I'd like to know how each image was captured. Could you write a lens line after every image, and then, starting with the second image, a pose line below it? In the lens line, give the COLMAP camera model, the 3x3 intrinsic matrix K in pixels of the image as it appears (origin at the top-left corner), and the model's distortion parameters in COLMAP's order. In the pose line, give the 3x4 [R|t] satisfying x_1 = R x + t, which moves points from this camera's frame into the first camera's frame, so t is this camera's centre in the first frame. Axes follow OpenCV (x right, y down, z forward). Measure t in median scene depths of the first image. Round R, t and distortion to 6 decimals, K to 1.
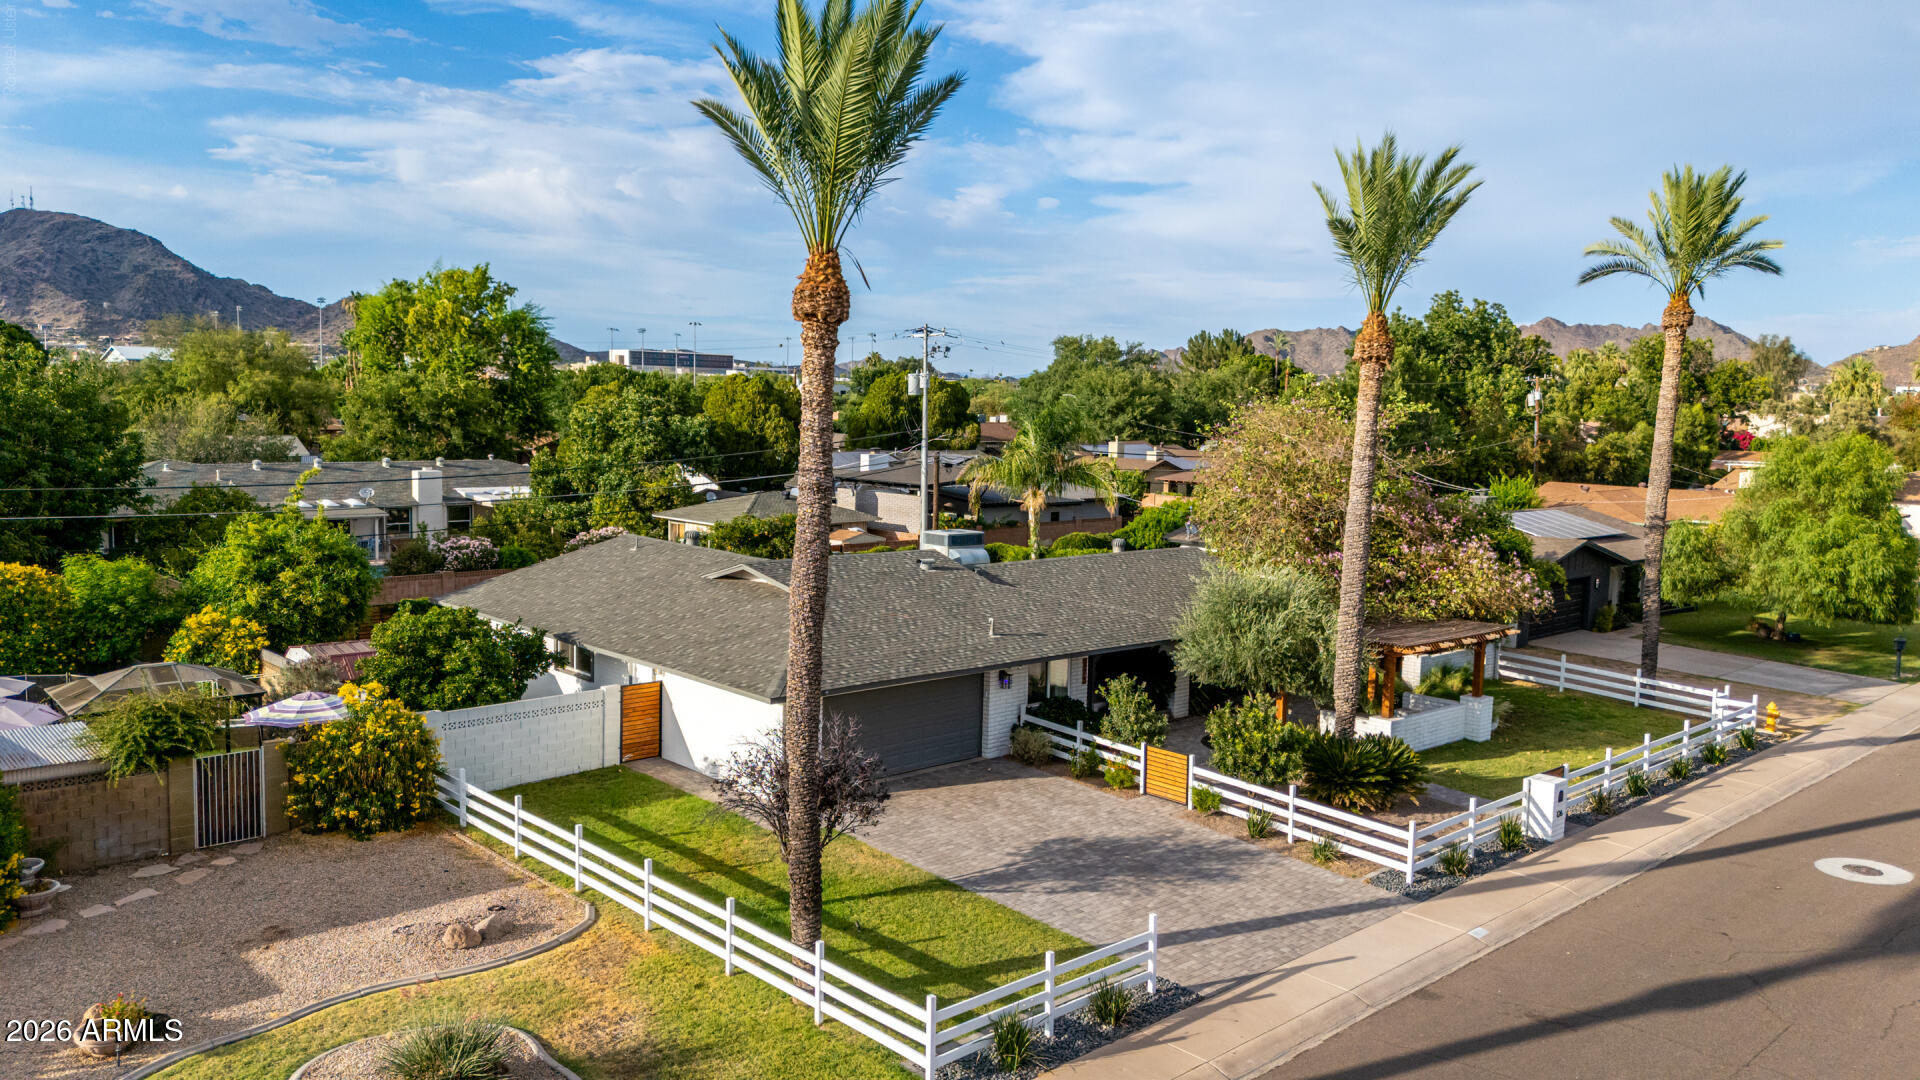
lens RADIAL K [[1416.7, 0, 965.0], [0, 1416.7, 537.5], [0, 0, 1]] dist [0.071528, -0.069335]
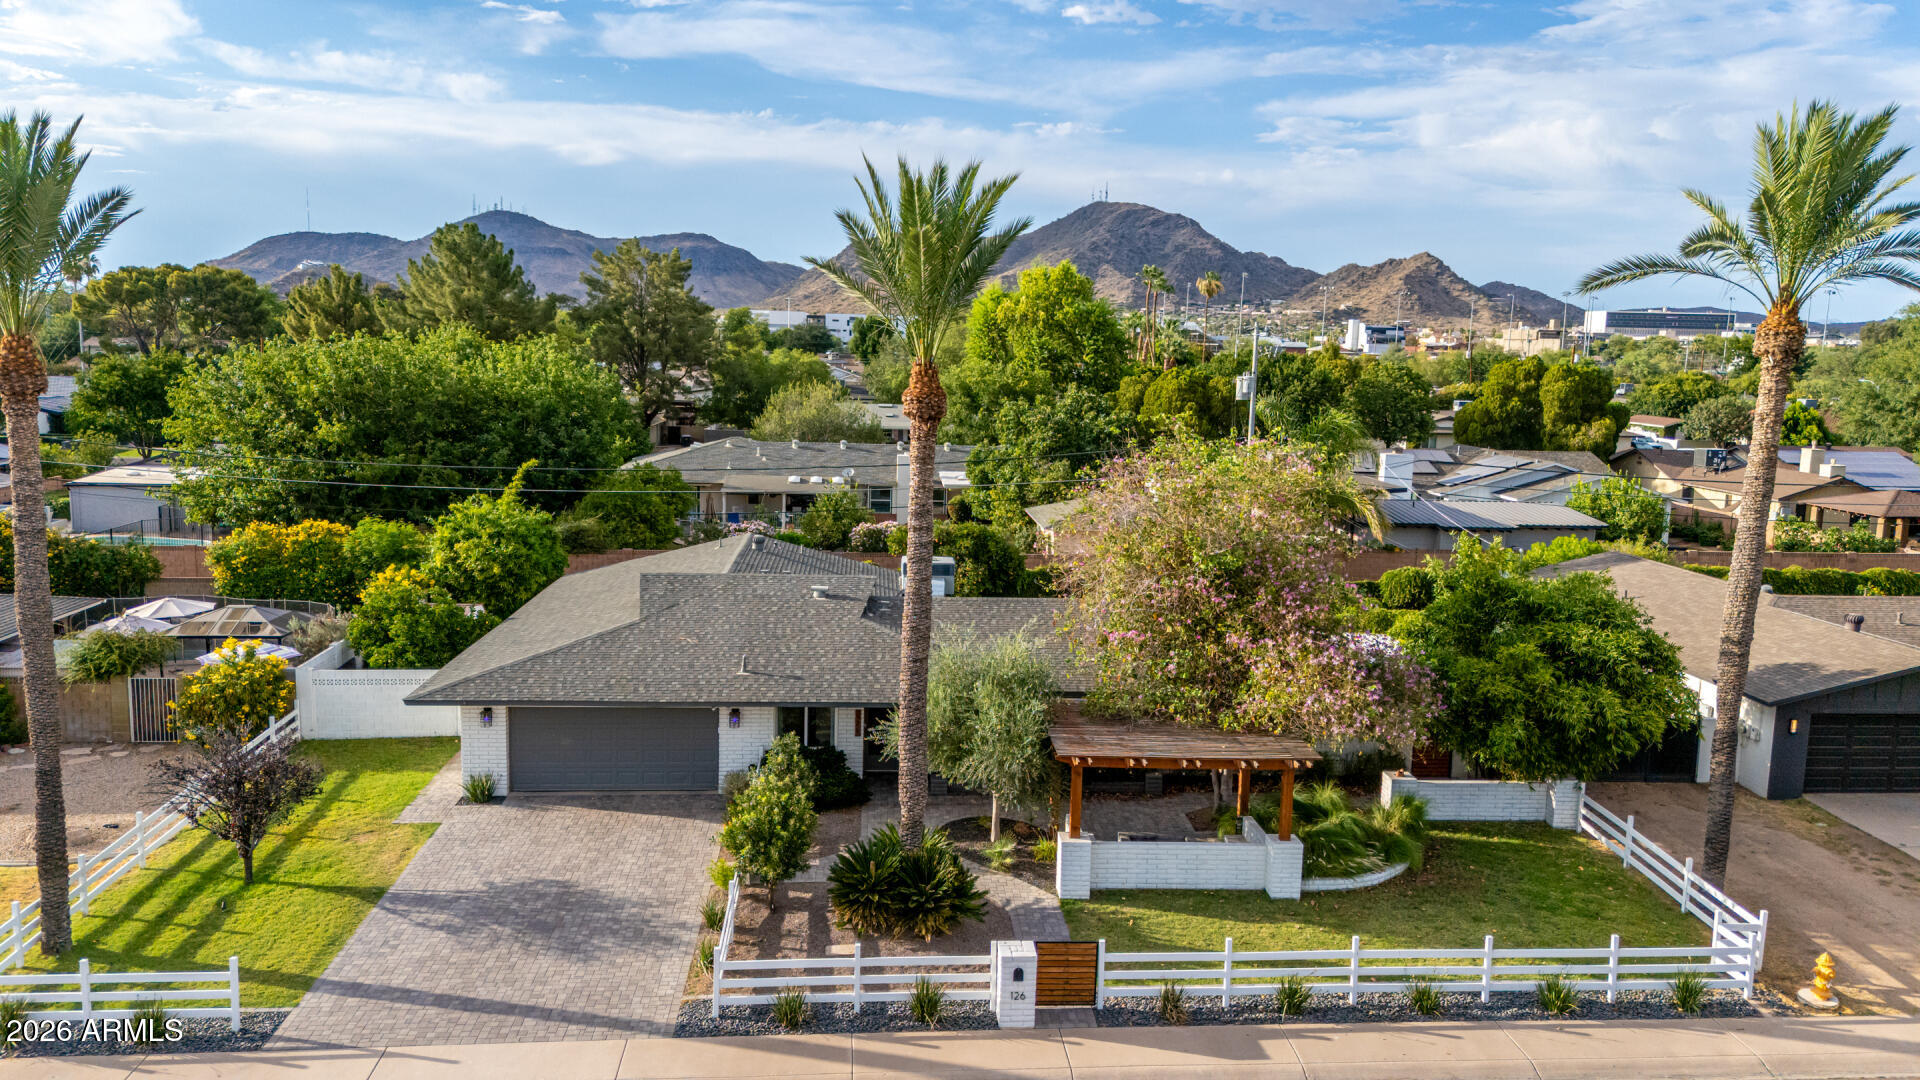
lens RADIAL K [[1416.7, 0, 965.0], [0, 1416.7, 537.5], [0, 0, 1]] dist [0.071528, -0.069335]
pose [[0.782161, 0.084419, -0.617331, 0.682029], [-0.068266, 0.996425, 0.049766, -0.077328], [0.619325, 0.003218, 0.785128, 0.285726]]
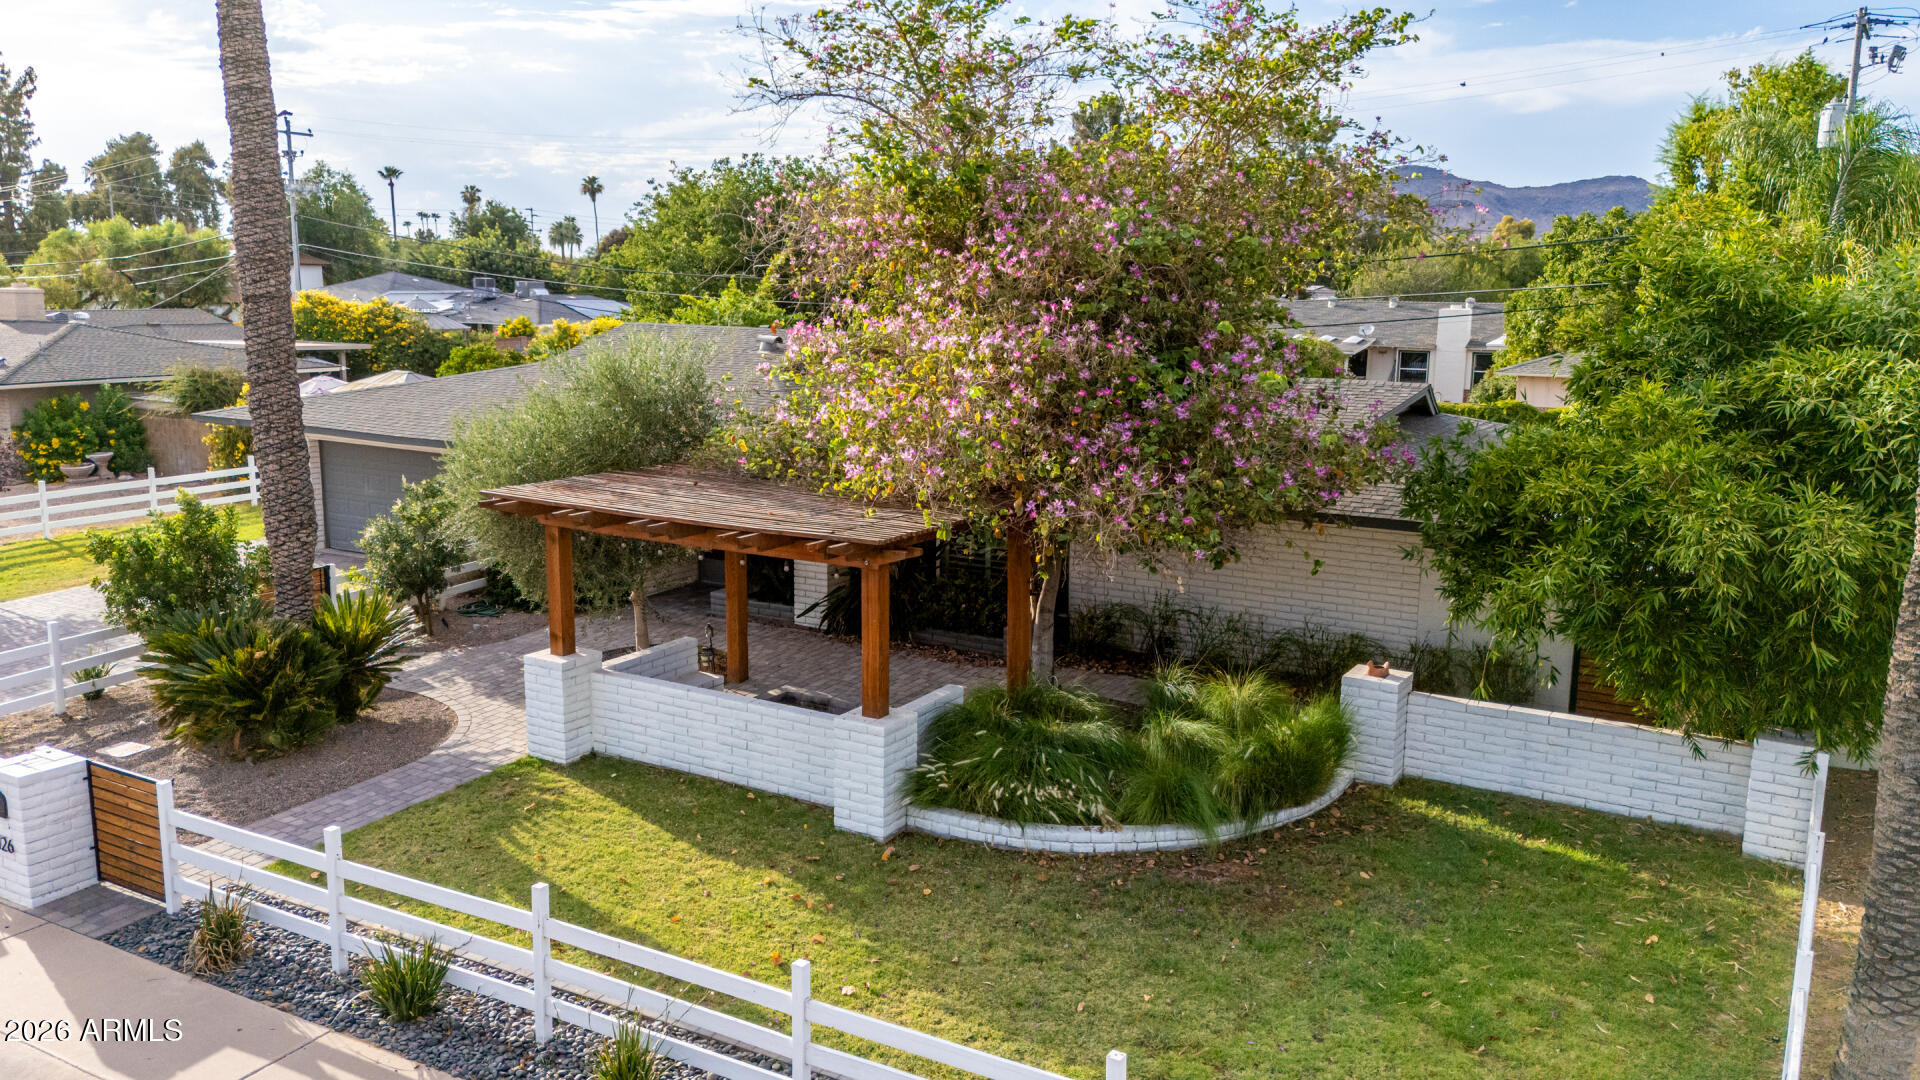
lens RADIAL K [[1435.7, 0, 963.6], [0, 1435.7, 537.0], [0, 0, 1]] dist [0.079014, -0.079892]
pose [[0.293799, 0.153175, -0.943515, 0.710976], [-0.103159, 0.986393, 0.128013, 0.013990], [0.950284, 0.059722, 0.305603, 0.895492]]
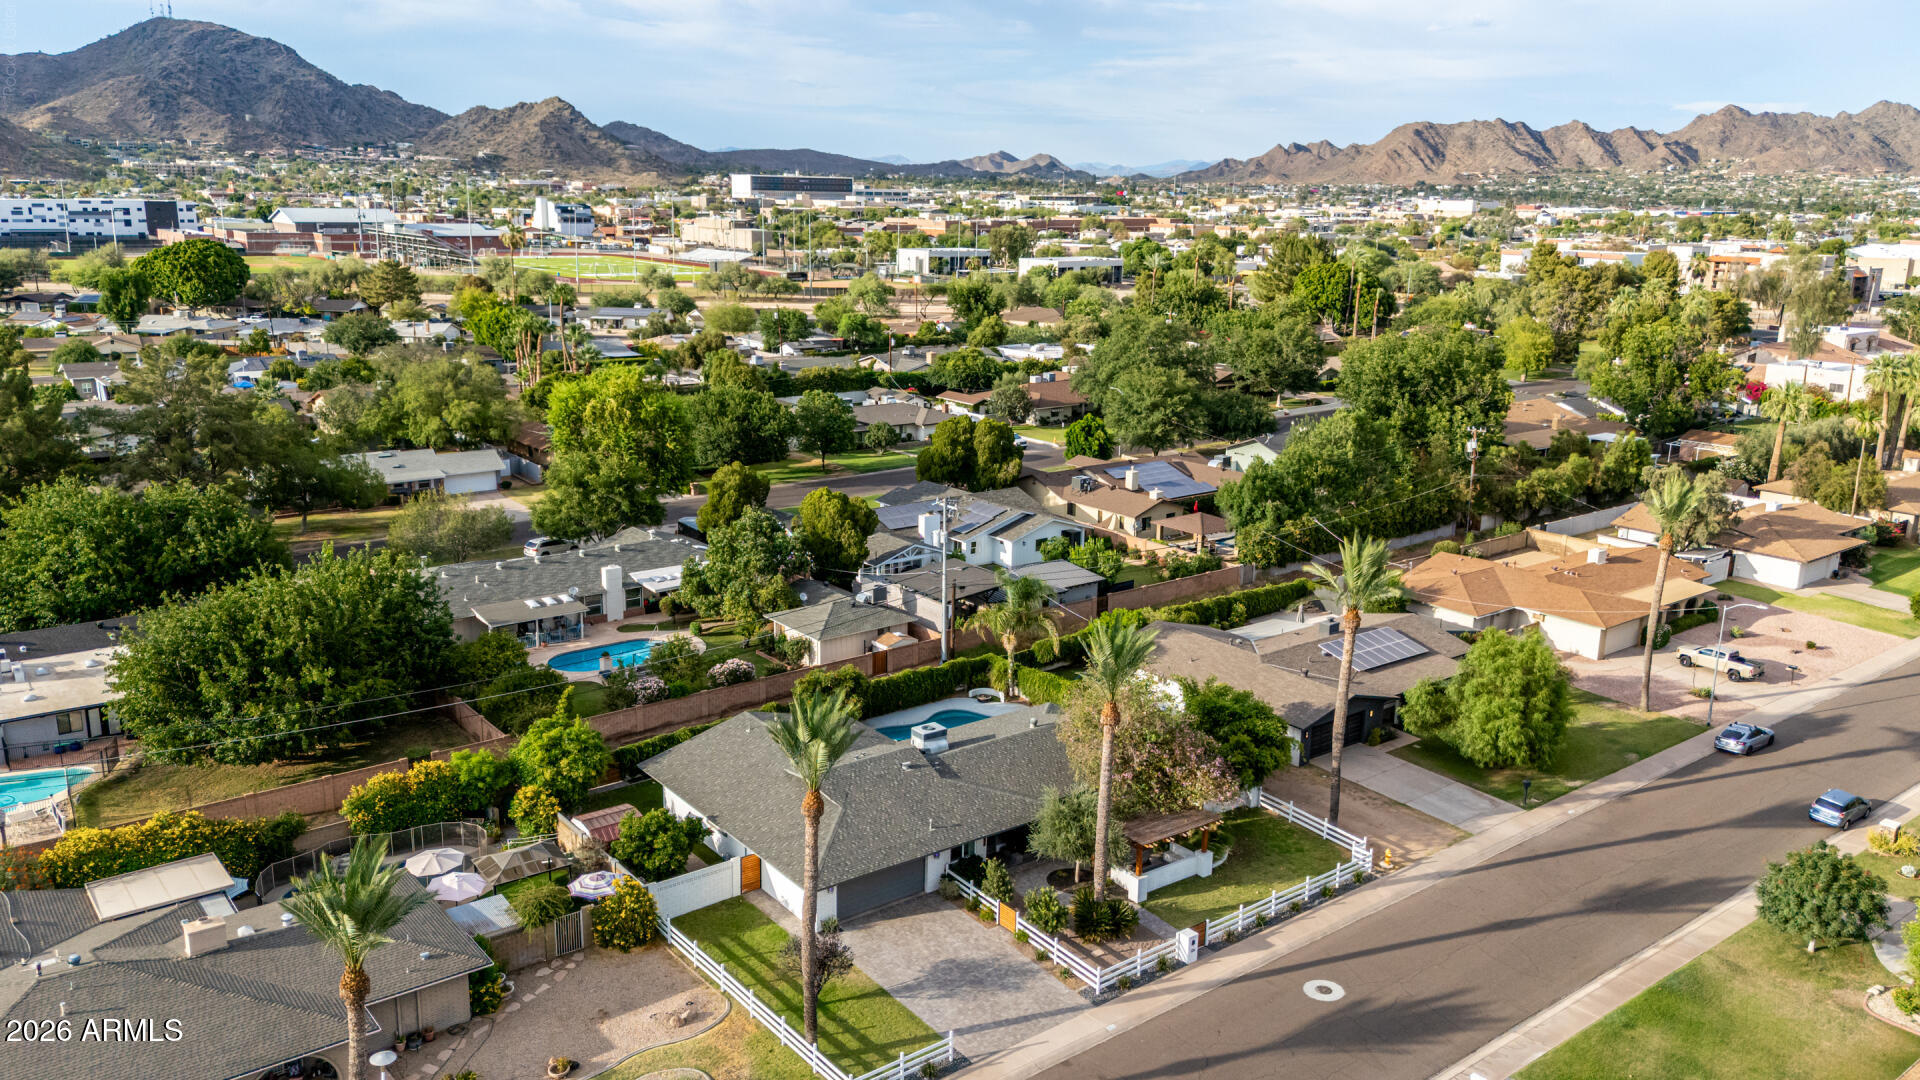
lens RADIAL K [[1435.7, 0, 963.6], [0, 1435.7, 537.0], [0, 0, 1]] dist [0.079014, -0.079892]
pose [[0.995973, 0.014344, -0.088498, 0.209054], [-0.002022, 0.990461, 0.137778, -0.535950], [0.089631, -0.137044, 0.986501, -0.781835]]
